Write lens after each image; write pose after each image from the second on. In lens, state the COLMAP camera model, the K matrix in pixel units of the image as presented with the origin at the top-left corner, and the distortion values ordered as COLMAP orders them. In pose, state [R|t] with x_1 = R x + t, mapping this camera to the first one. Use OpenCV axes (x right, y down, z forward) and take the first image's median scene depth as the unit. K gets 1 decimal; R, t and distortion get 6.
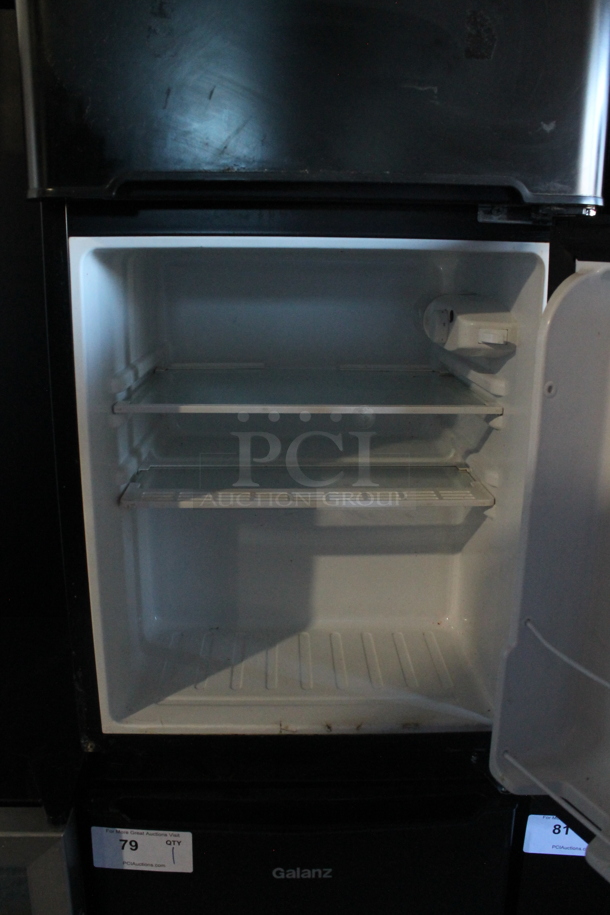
lens RADIAL K [[780.3, 0, 305.0], [0, 780.3, 457.5], [0, 0, 1]] dist [-0.139303, 0.136541]
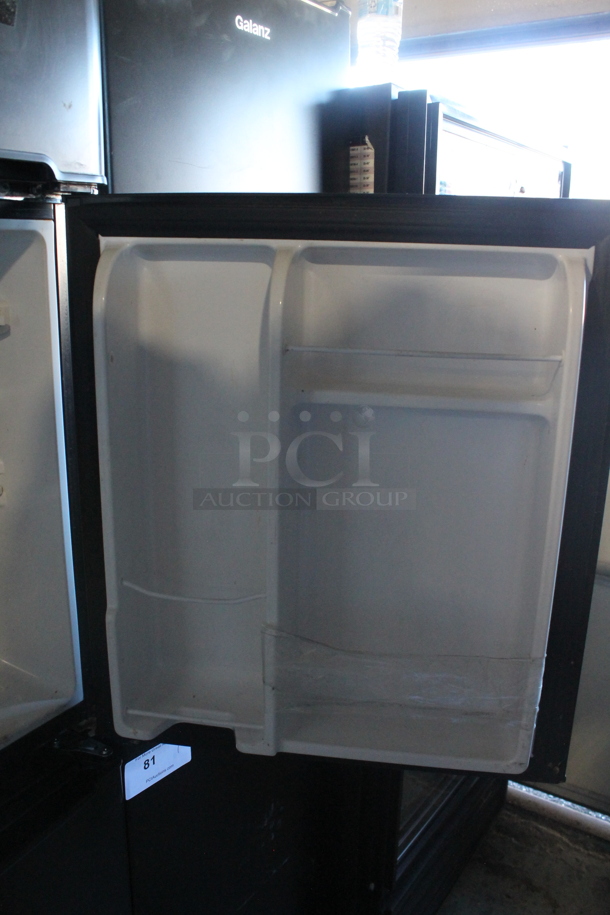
lens RADIAL K [[780.3, 0, 305.0], [0, 780.3, 457.5], [0, 0, 1]] dist [-0.139303, 0.136541]
pose [[0.583326, -0.221854, 0.781353, -0.353938], [0.199018, 0.971690, 0.127319, -0.036034], [-0.787479, 0.081235, 0.610965, 0.142253]]
